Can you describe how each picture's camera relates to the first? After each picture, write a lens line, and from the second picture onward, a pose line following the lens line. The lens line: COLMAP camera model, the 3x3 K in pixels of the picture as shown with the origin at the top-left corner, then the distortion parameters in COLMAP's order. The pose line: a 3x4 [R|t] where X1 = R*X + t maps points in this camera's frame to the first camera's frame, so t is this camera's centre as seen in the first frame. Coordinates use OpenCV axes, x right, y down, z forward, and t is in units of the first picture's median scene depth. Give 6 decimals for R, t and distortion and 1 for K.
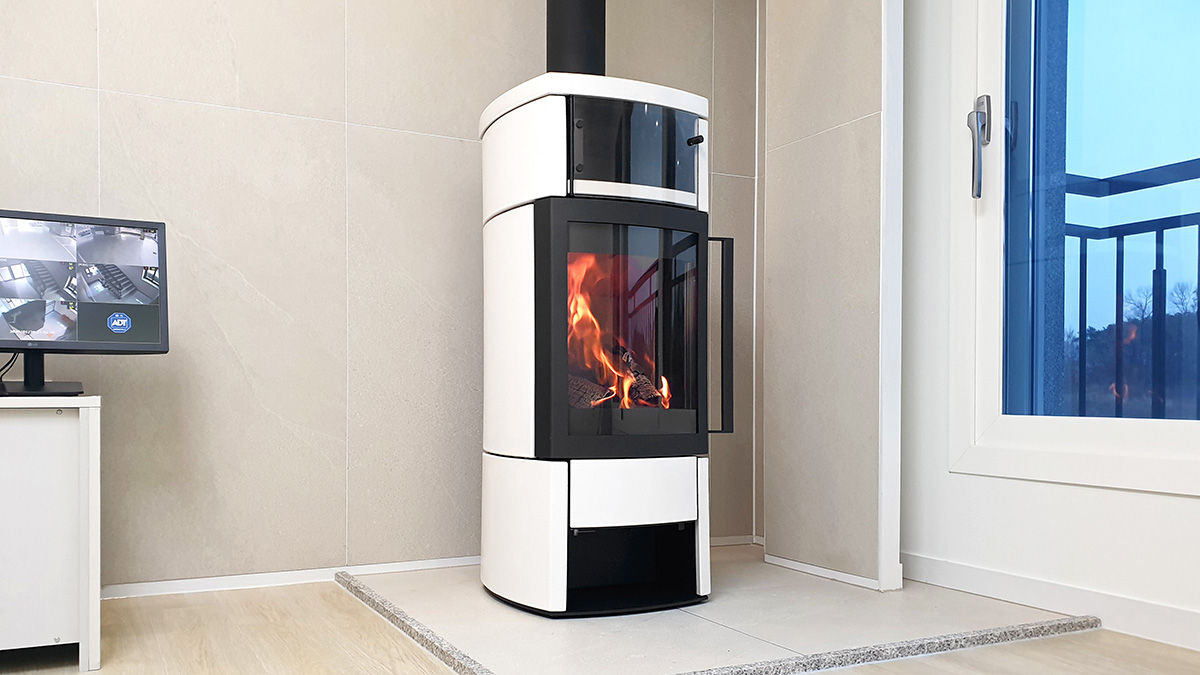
lens RADIAL K [[978.7, 0, 571.7], [0, 978.7, 407.5], [0, 0, 1]] dist [-0.001839, 0.011020]
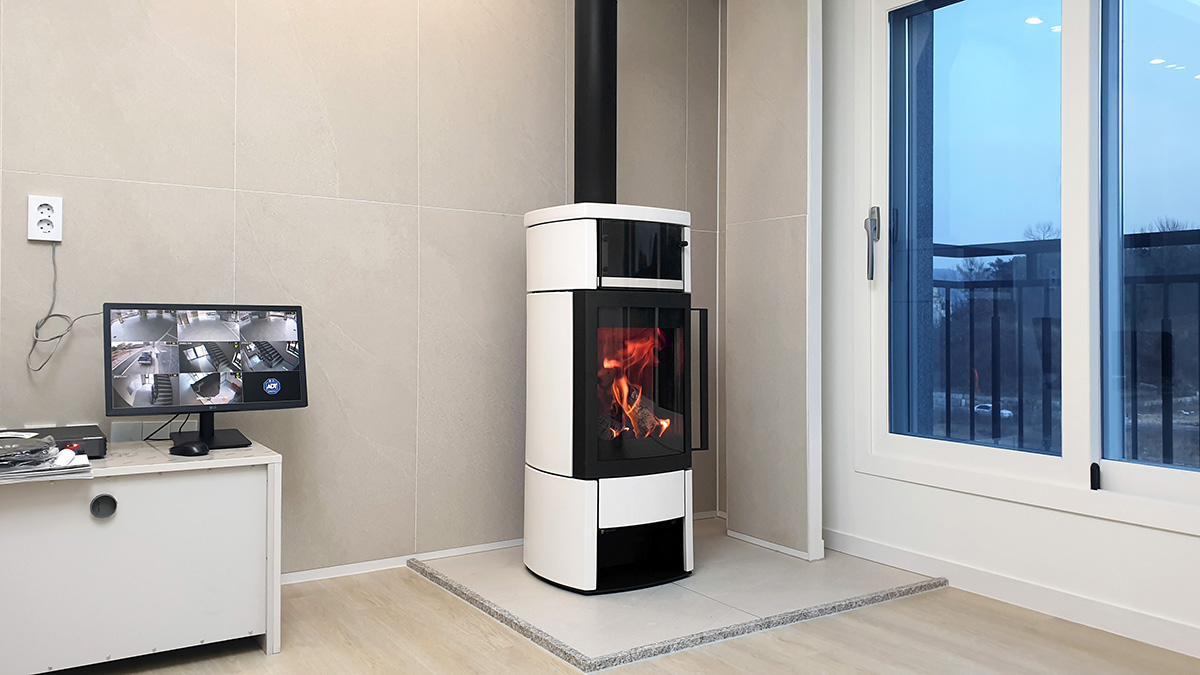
lens RADIAL K [[1008.0, 0, 690.1], [0, 1008.0, 297.8], [0, 0, 1]] dist [0.001118, -0.006509]
pose [[0.978089, 0.022584, 0.206960, -0.180252], [-0.017389, 0.999487, -0.026886, -0.169097], [-0.207461, 0.022699, 0.977980, -0.434437]]
